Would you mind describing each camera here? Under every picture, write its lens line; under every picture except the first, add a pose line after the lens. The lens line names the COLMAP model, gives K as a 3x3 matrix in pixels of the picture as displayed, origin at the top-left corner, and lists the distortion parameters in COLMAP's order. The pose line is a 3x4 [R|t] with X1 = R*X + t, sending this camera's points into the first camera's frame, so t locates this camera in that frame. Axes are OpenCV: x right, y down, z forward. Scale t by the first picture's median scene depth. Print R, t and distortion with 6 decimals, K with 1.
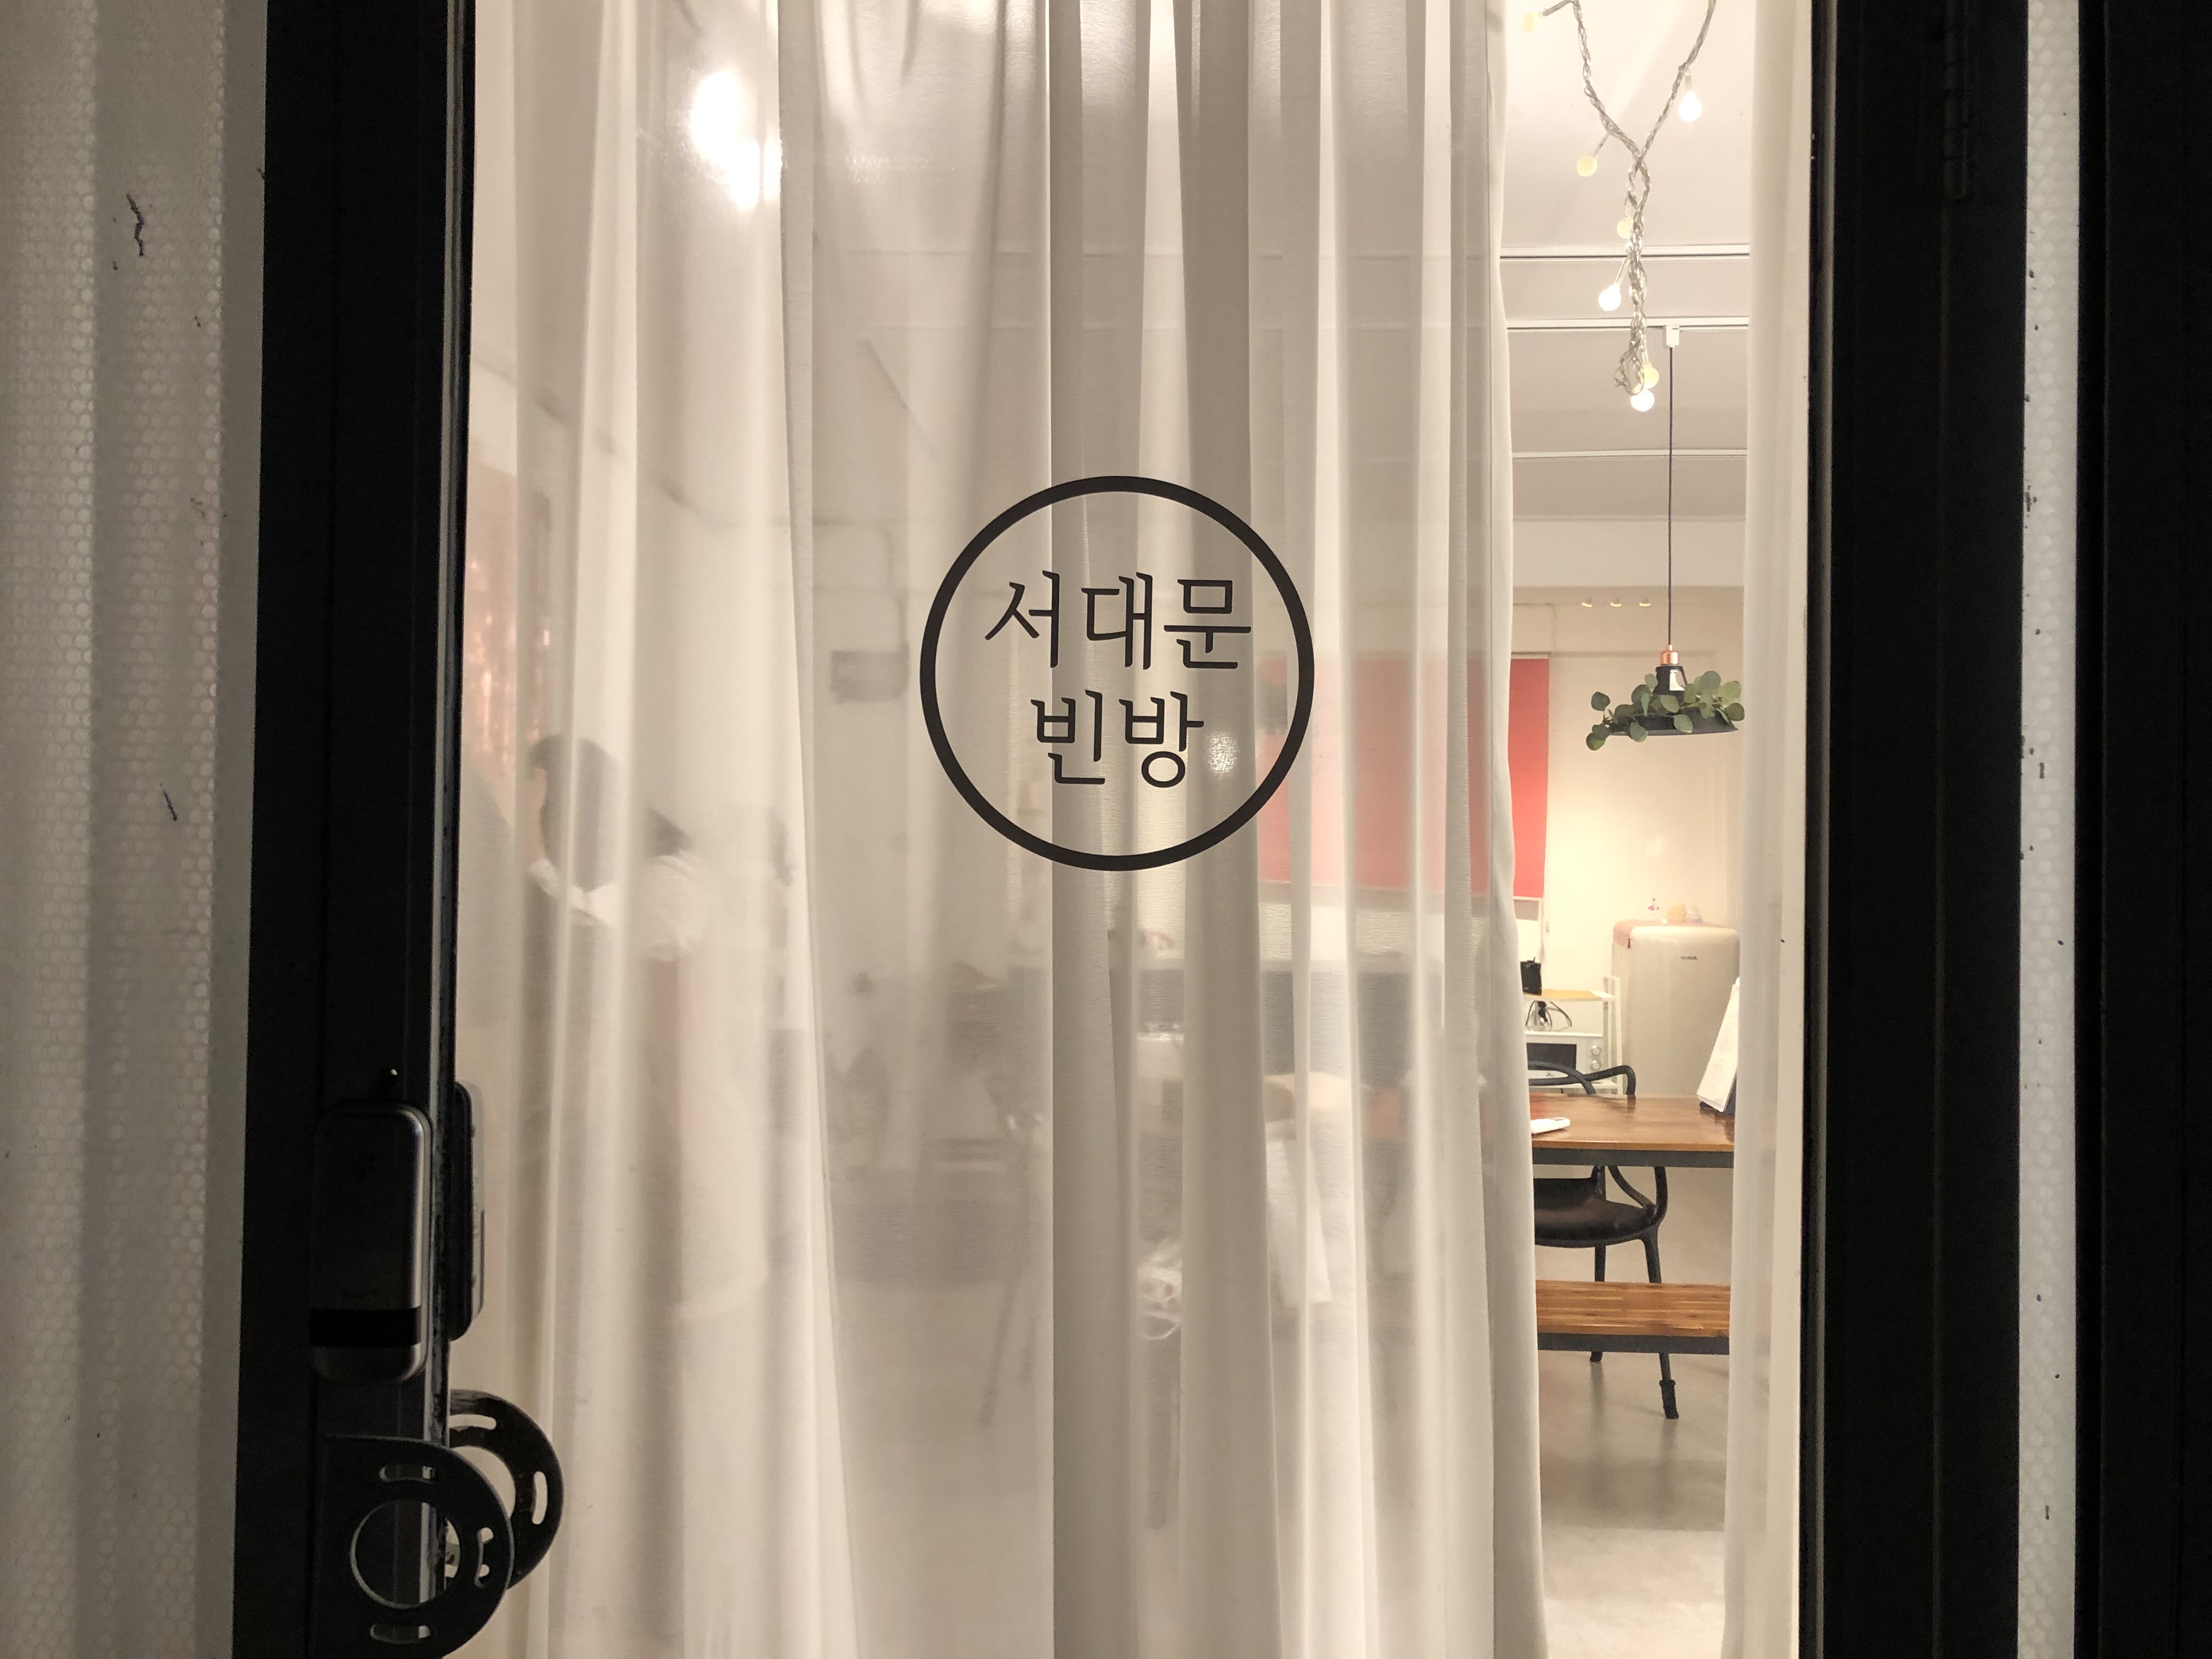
lens RADIAL K [[1783.4, 0, 1101.9], [0, 1783.4, 852.6], [0, 0, 1]] dist [0.090379, 0.000681]
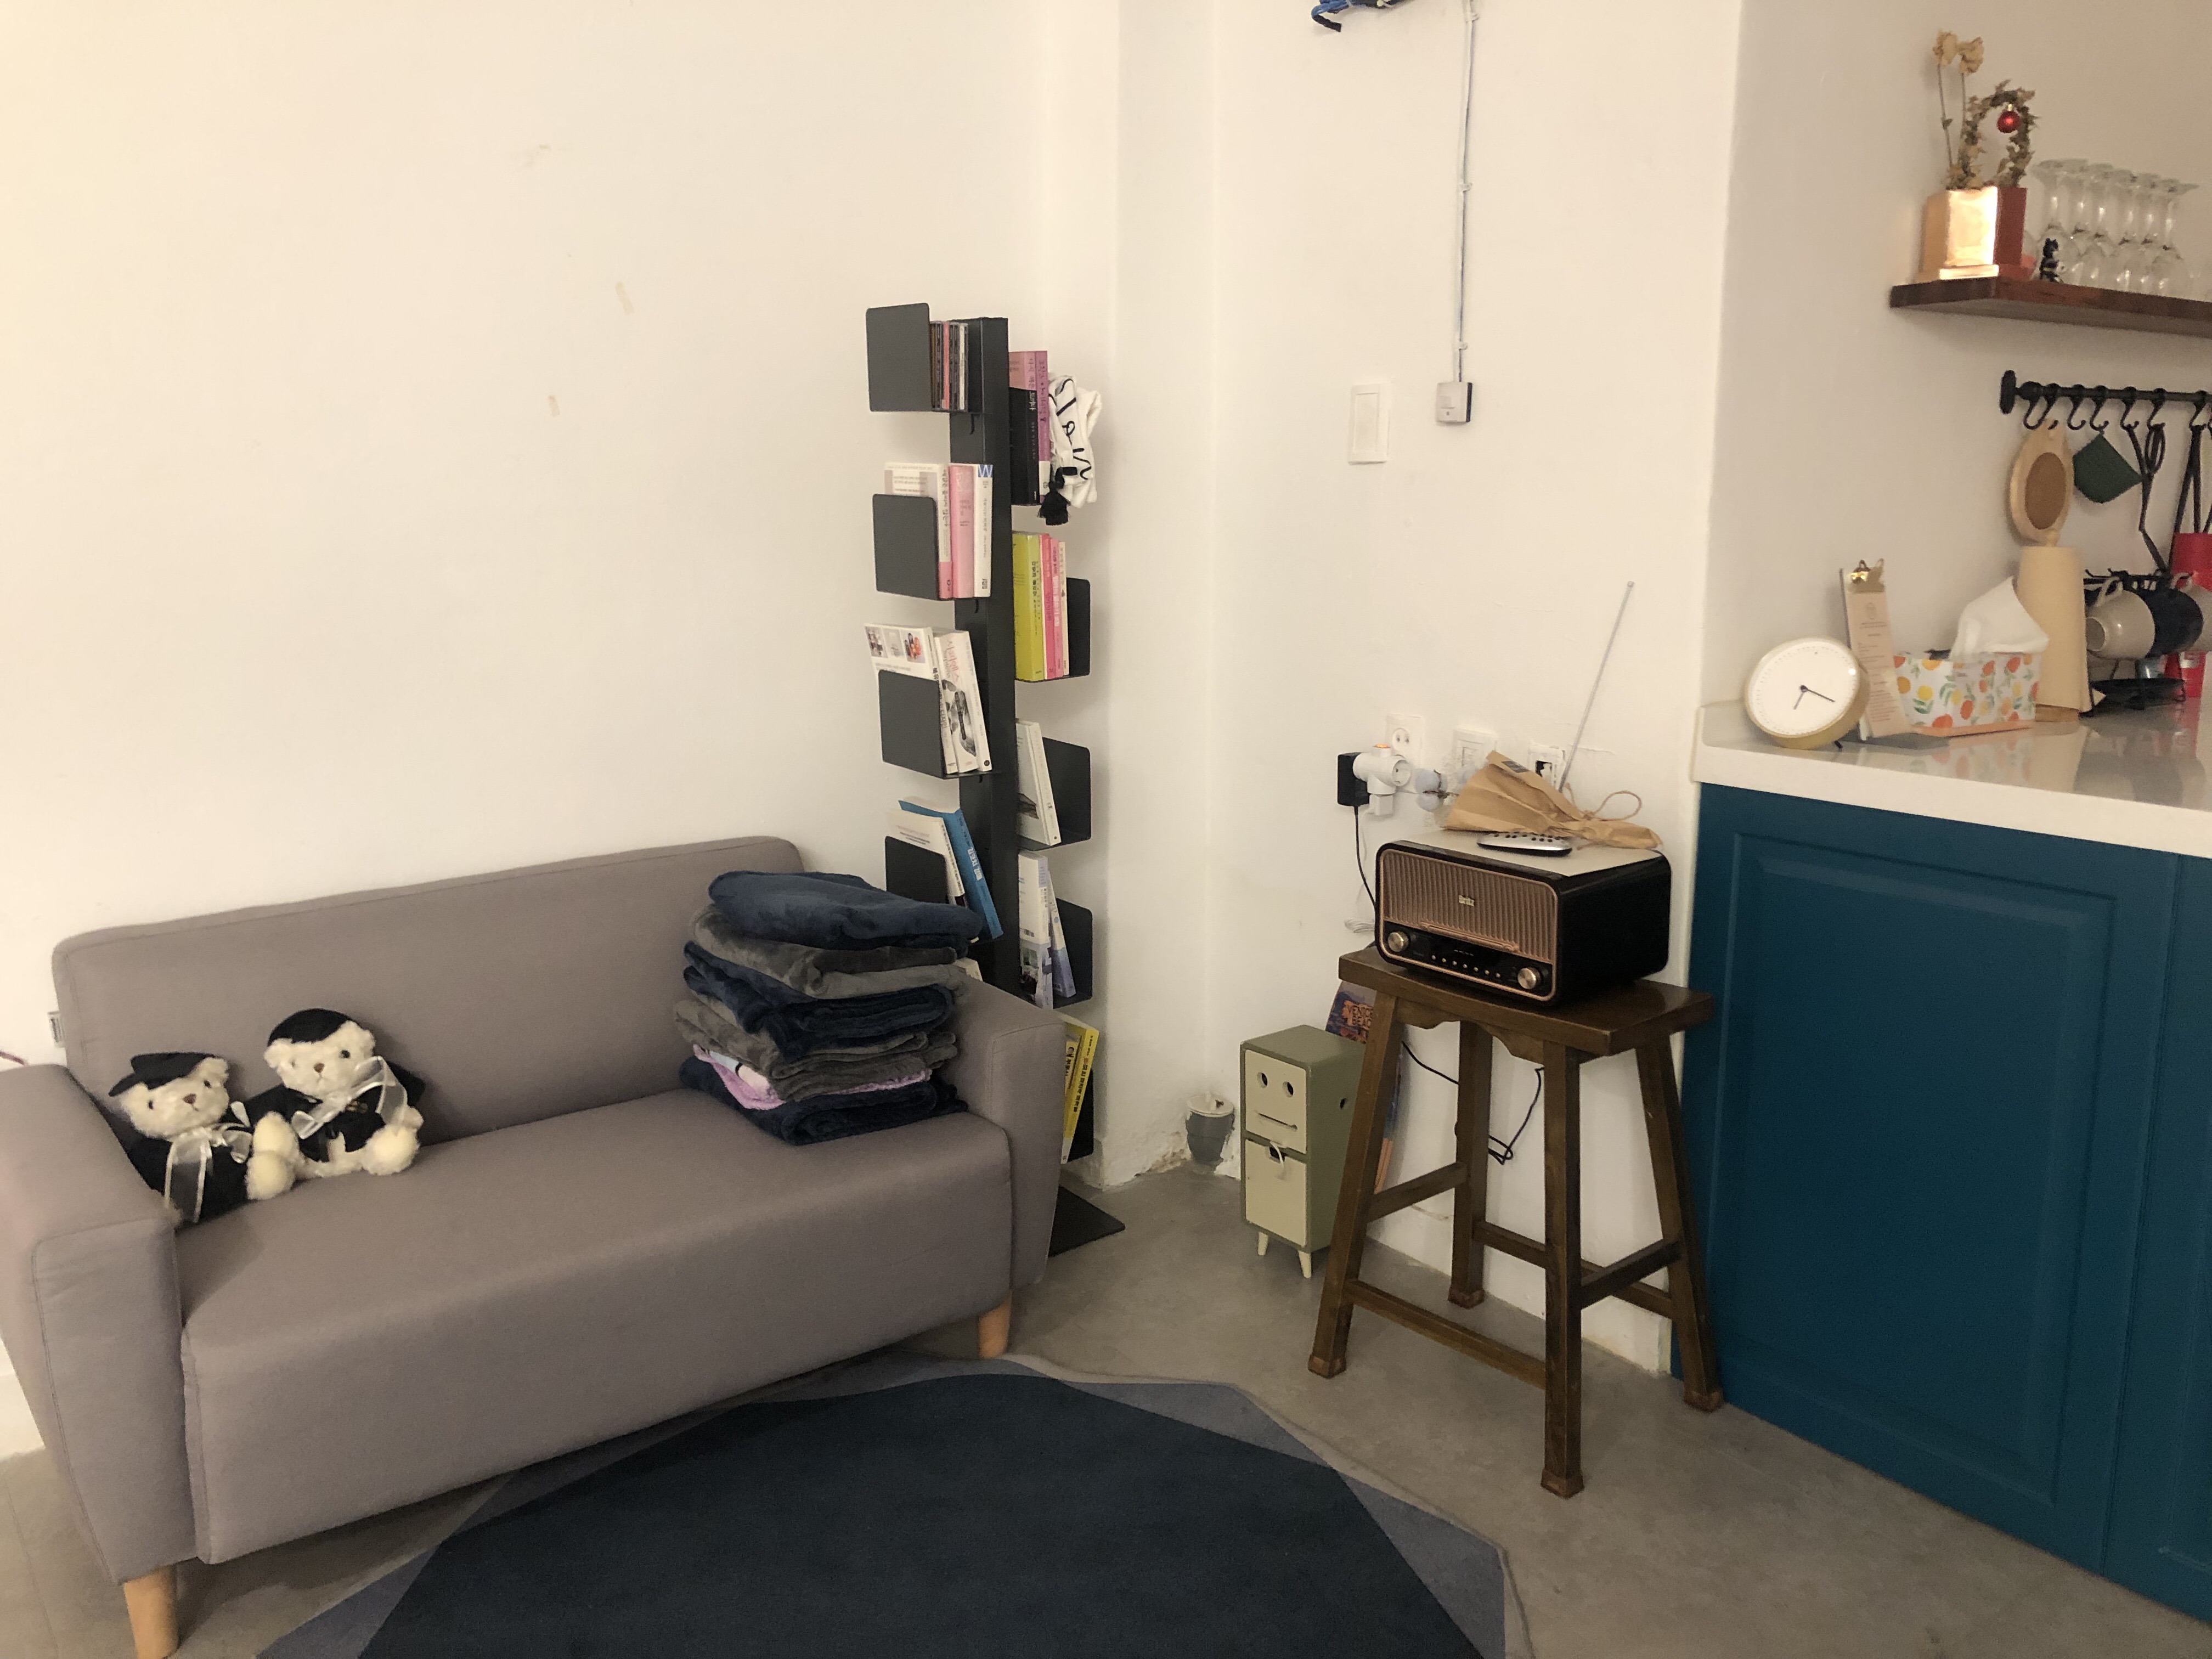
lens RADIAL K [[1797.9, 0, 1104.4], [0, 1797.9, 815.6], [0, 0, 1]] dist [0.012332, 0.001863]
pose [[0.638119, 0.123753, -0.759927, 0.210014], [0.008330, 0.985831, 0.167536, 0.024558], [0.769892, -0.113238, 0.628047, 1.178268]]
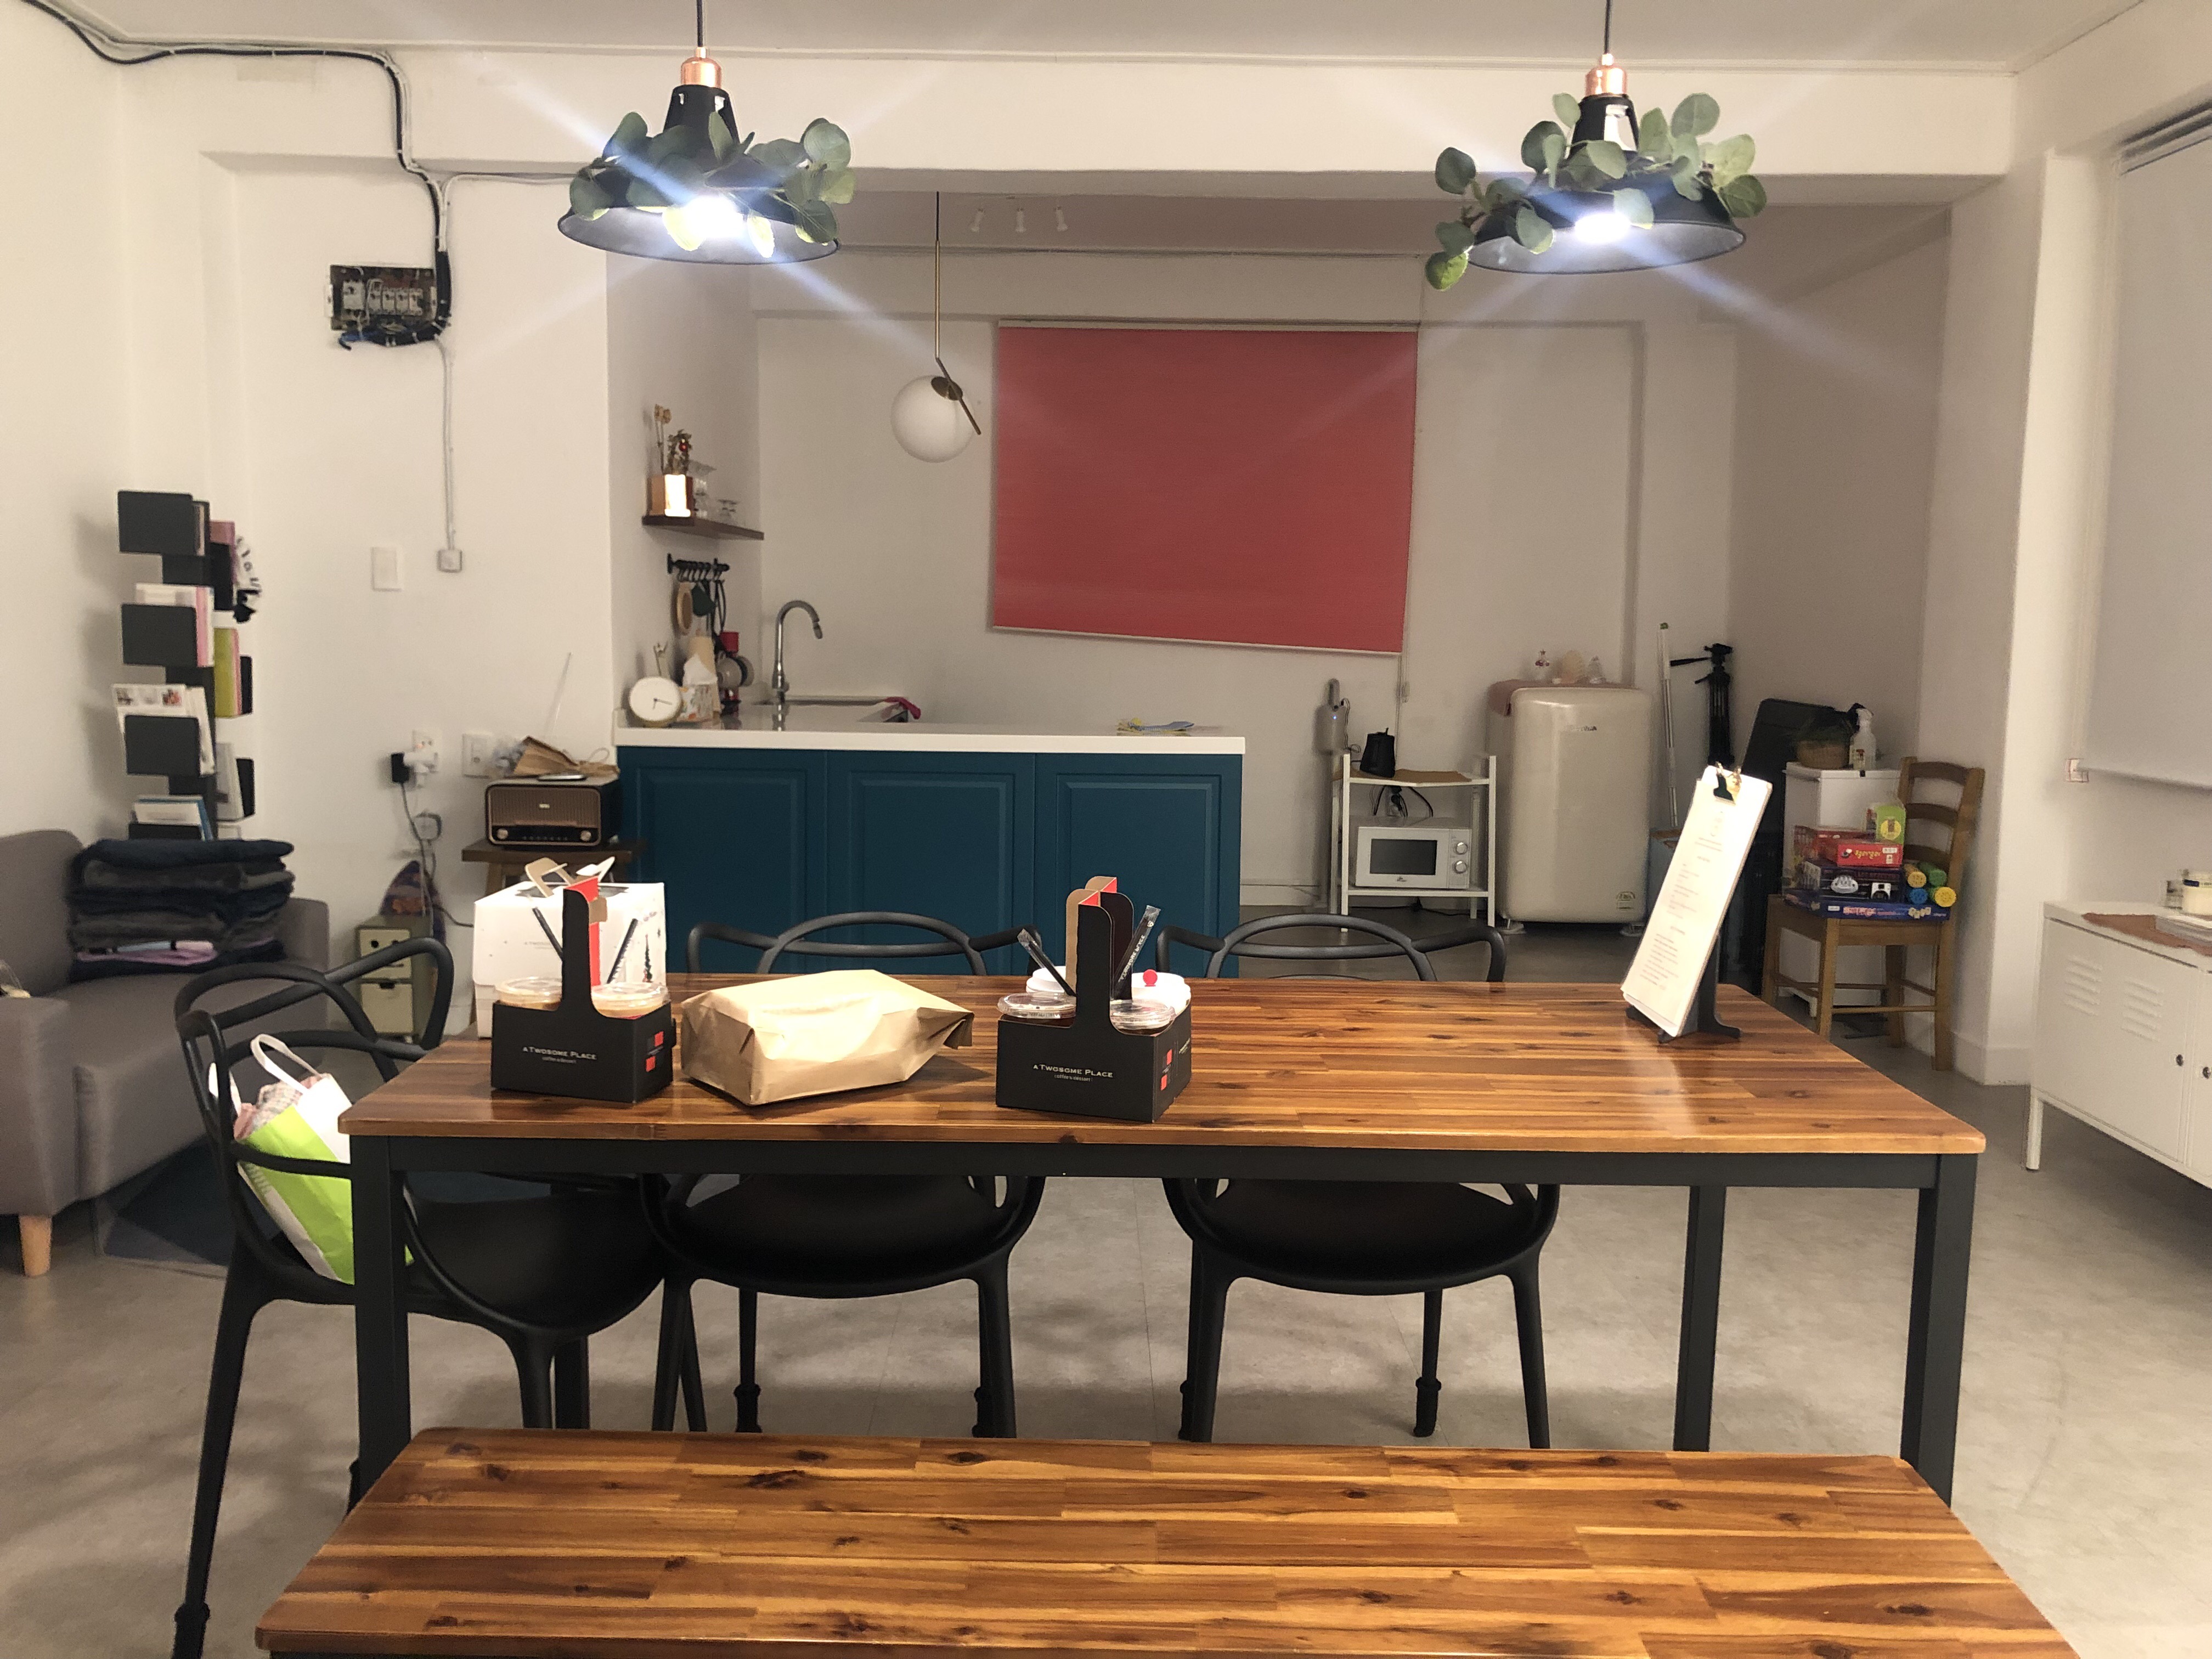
lens RADIAL K [[1797.9, 0, 1104.4], [0, 1797.9, 815.6], [0, 0, 1]] dist [0.012332, 0.001863]
pose [[0.998105, -0.005518, 0.061281, 0.150679], [-0.001285, 0.993884, 0.110424, 0.024265], [-0.061516, -0.110294, 0.991993, 0.503783]]
